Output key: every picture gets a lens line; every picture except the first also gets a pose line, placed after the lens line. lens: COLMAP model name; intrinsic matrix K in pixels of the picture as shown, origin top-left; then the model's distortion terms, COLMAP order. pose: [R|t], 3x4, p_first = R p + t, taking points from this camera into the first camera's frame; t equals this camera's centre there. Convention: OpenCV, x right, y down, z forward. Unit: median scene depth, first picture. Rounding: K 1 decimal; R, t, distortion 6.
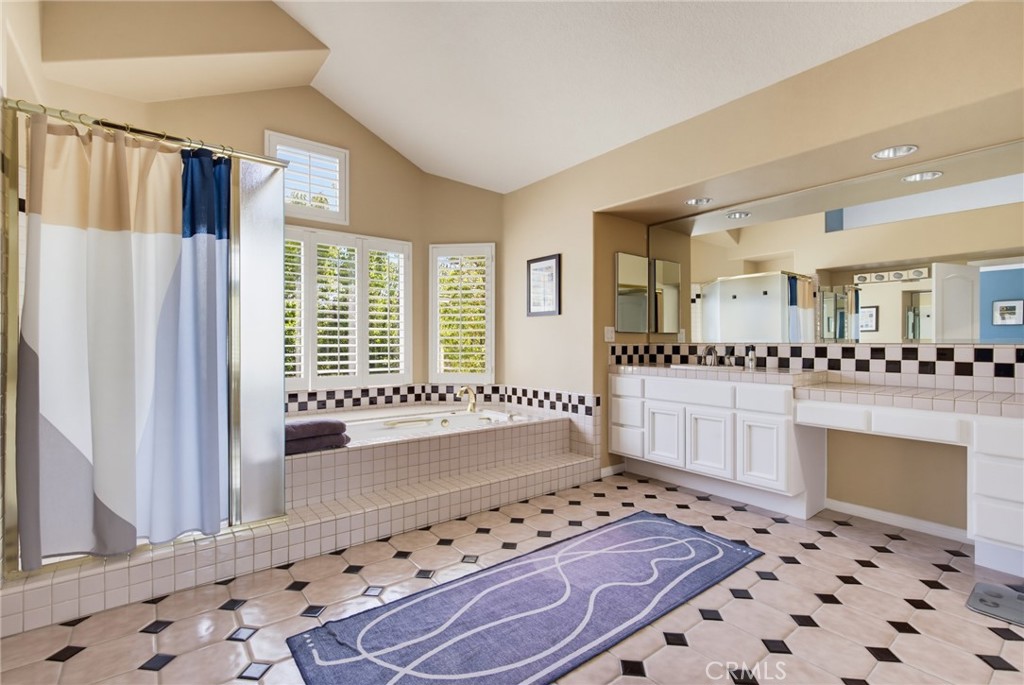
lens RADIAL K [[468.8, 0, 509.9], [0, 468.8, 342.6], [0, 0, 1]] dist [0.002526, -0.000156]
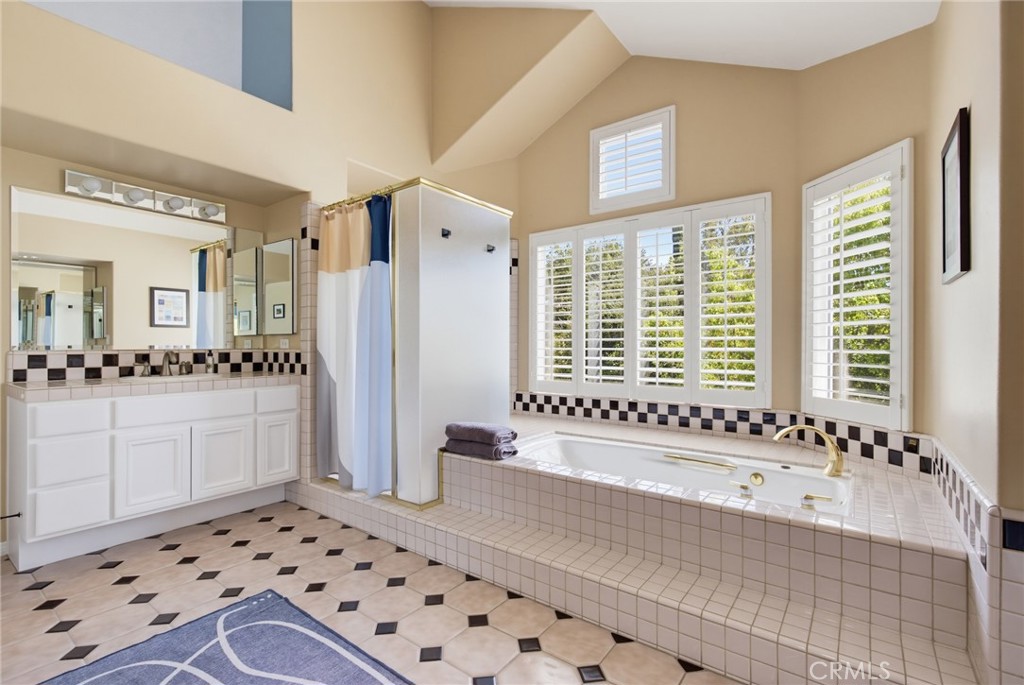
lens RADIAL K [[468.8, 0, 510.8], [0, 468.8, 341.8], [0, 0, 1]] dist [0.002526, -0.000156]
pose [[0.266901, -0.005538, -0.963708, 0.485993], [-0.001913, 0.999978, -0.006276, -0.000752], [0.963722, 0.003519, 0.266885, 0.719053]]
